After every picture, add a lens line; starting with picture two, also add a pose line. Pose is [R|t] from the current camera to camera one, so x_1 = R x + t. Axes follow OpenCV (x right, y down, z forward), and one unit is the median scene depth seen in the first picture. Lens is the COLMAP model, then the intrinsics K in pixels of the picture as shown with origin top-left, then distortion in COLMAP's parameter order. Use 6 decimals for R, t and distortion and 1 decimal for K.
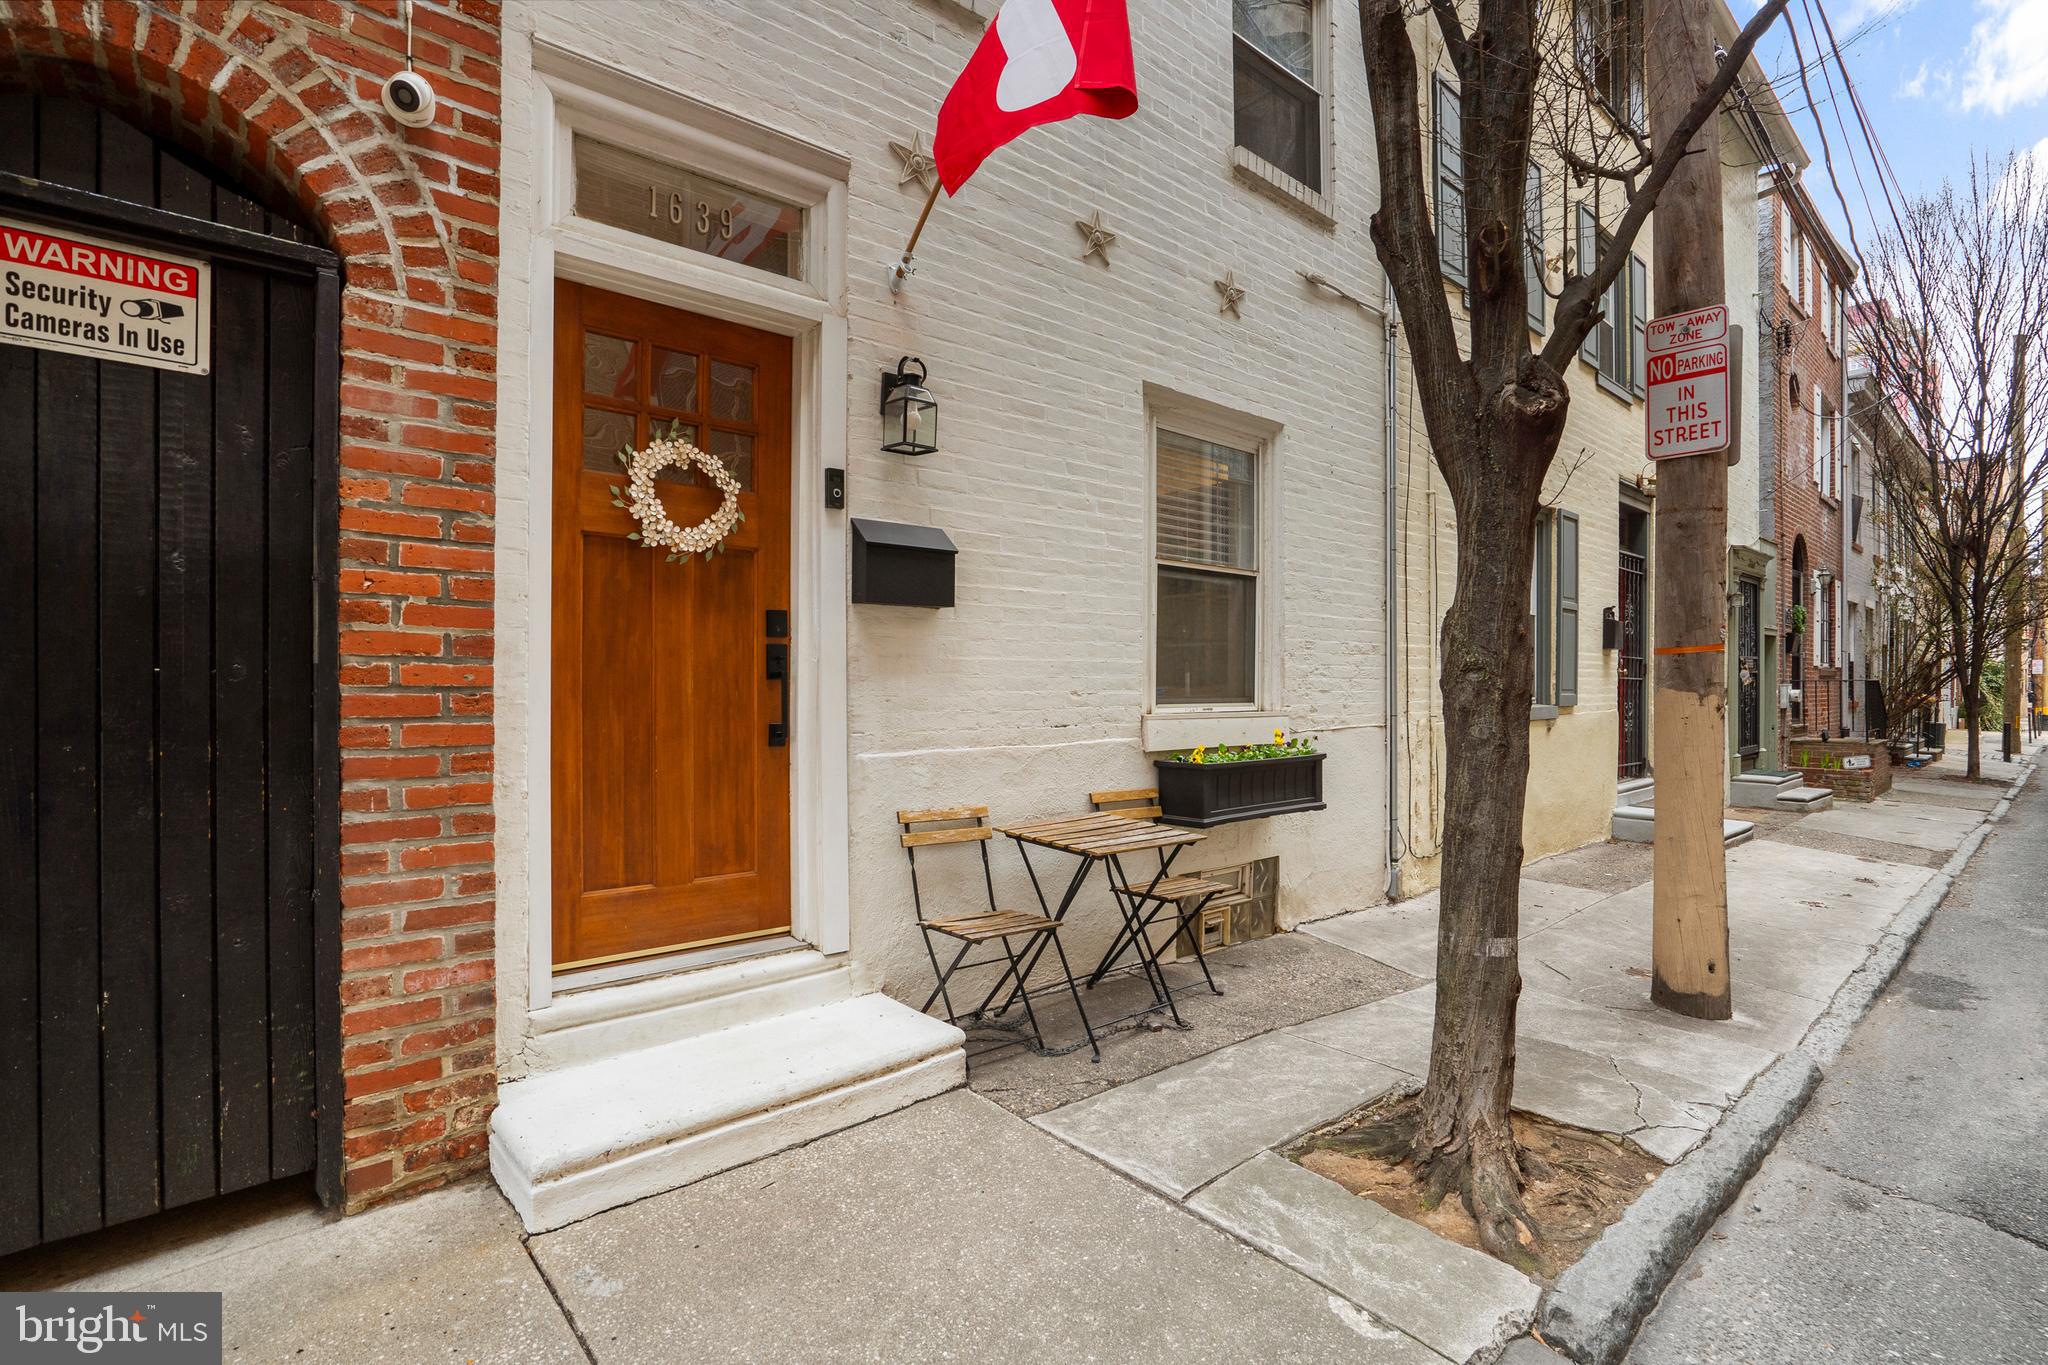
lens RADIAL K [[973.9, 0, 1044.4], [0, 973.9, 686.2], [0, 0, 1]] dist [-0.055582, 0.021563]
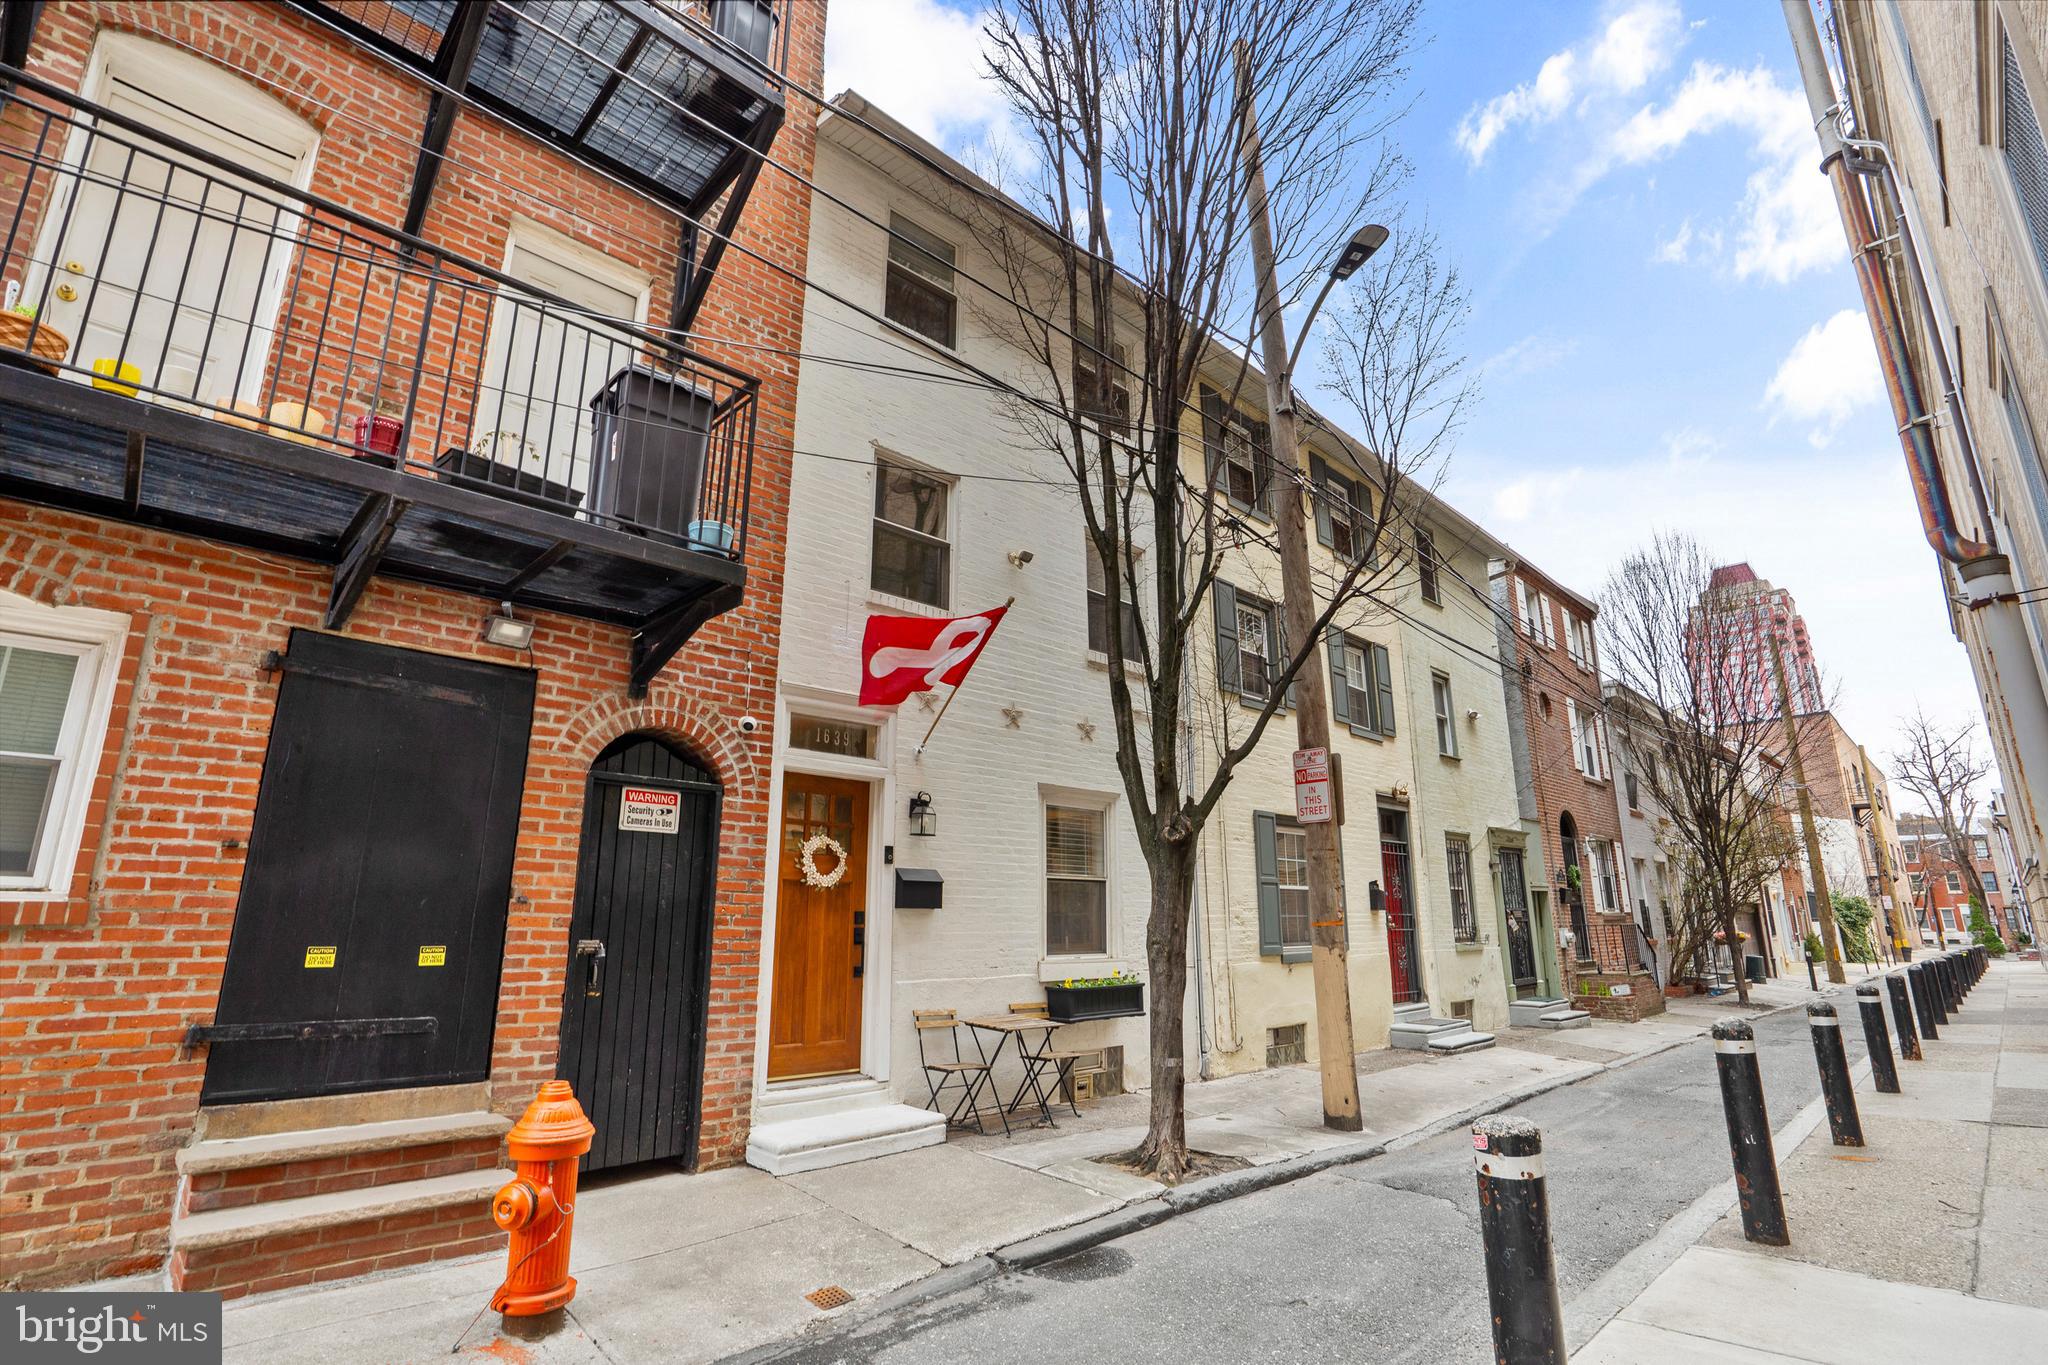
lens RADIAL K [[940.9, 0, 1014.2], [0, 940.9, 682.1], [0, 0, 1]] dist [-0.059313, 0.022290]
pose [[0.999799, 0.003192, 0.019775, 0.022810], [0.001917, 0.967446, -0.253069, -0.045477], [-0.019939, 0.253056, 0.967246, -1.159559]]
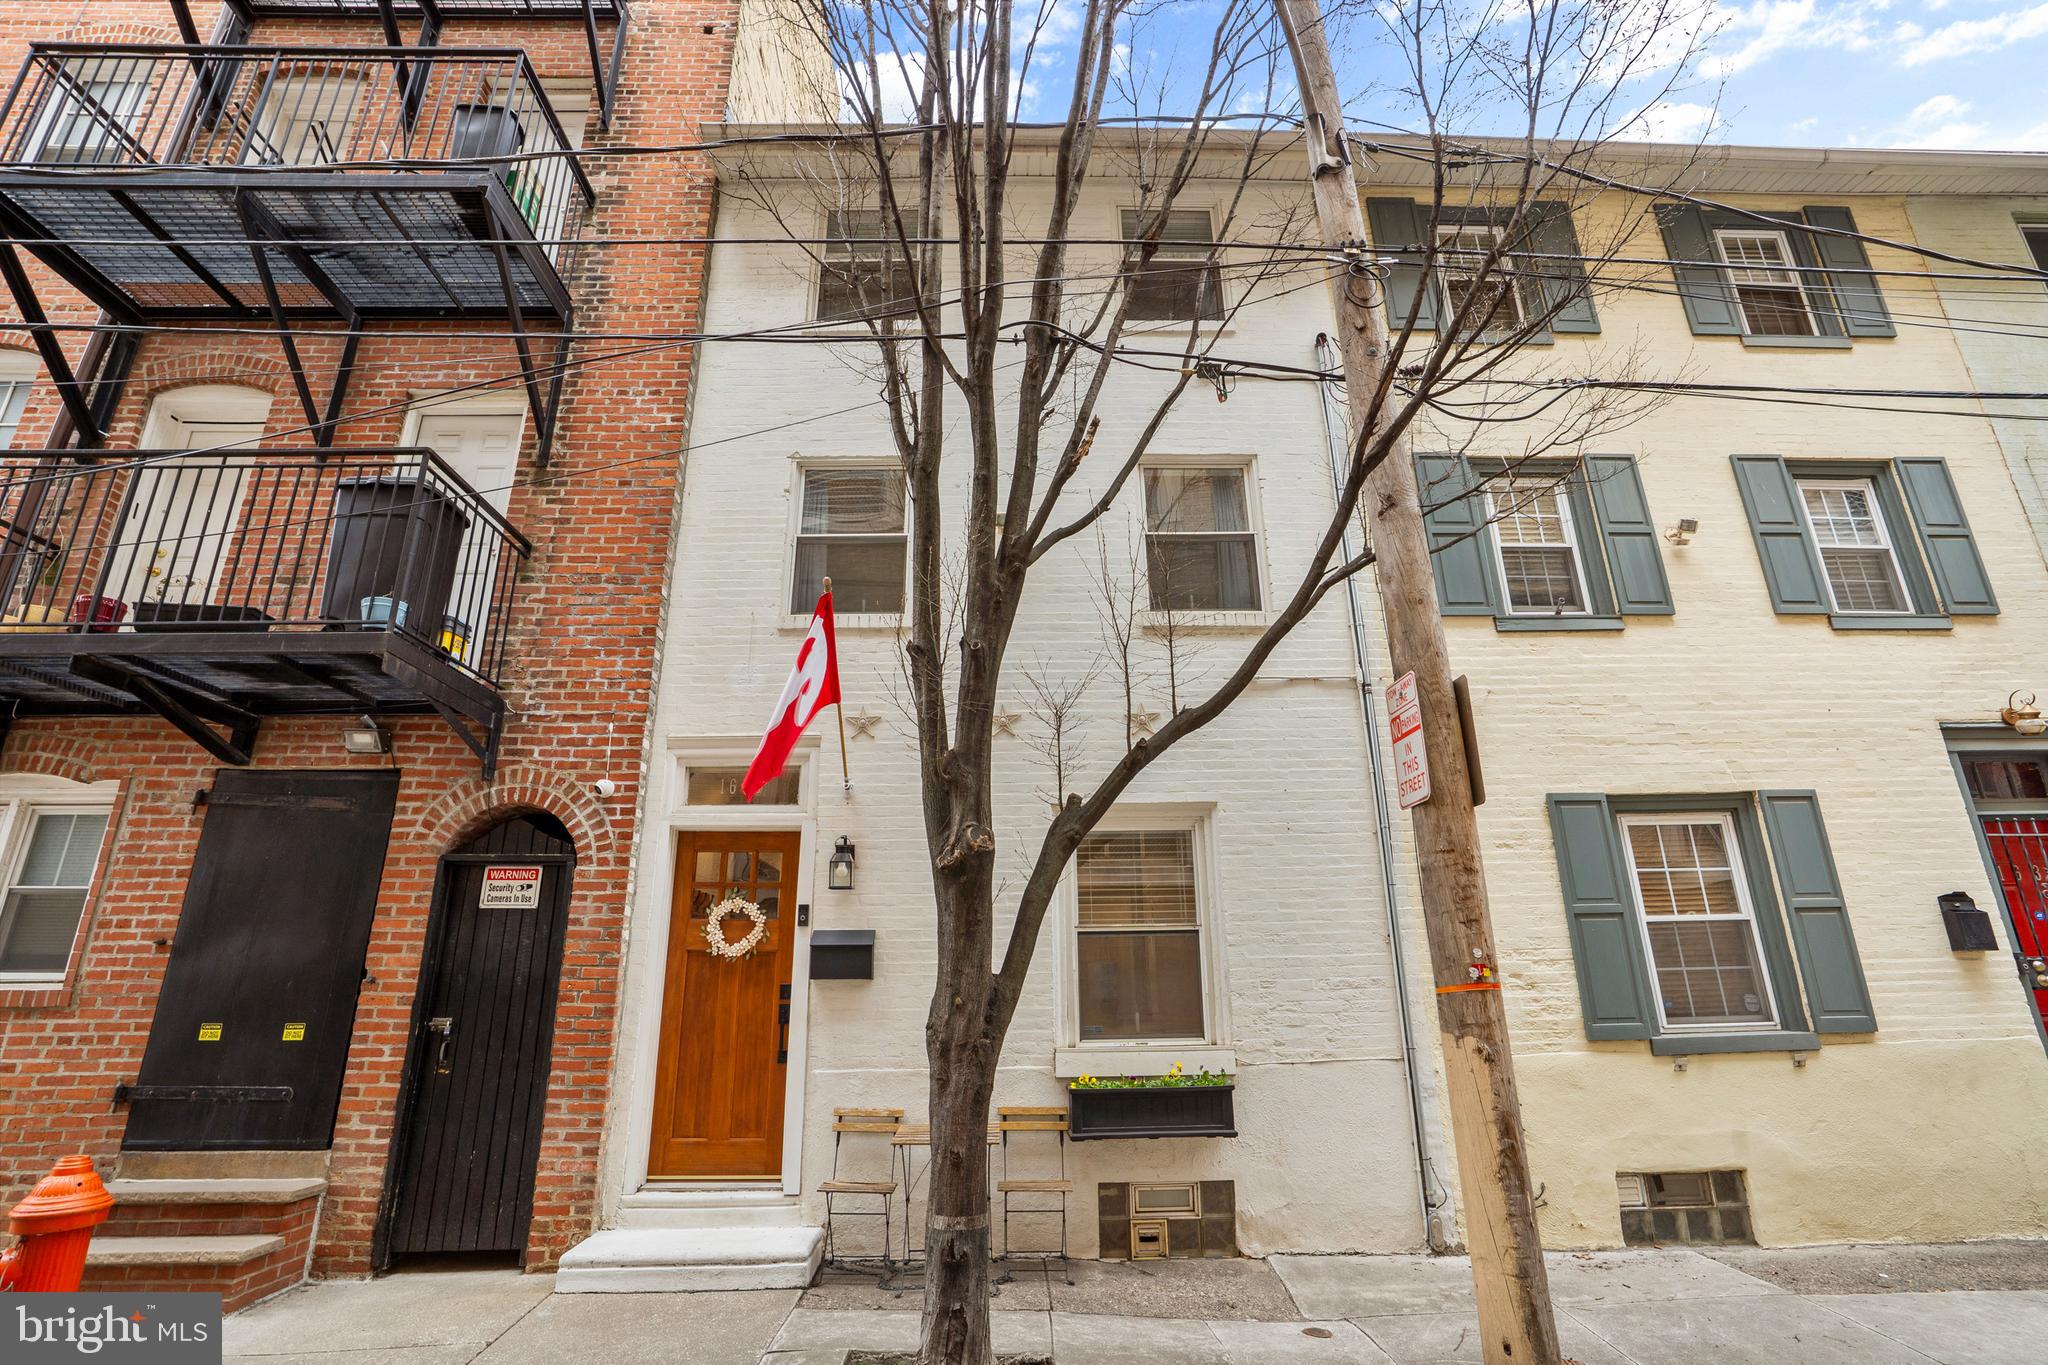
lens RADIAL K [[946.9, 0, 1024.0], [0, 946.9, 682.5], [0, 0, 1]] dist [-0.048239, 0.015705]
pose [[0.762127, -0.217447, -0.609819, 1.298606], [0.012598, 0.946713, -0.321831, -0.041865], [0.647305, 0.237594, 0.724255, -0.126022]]
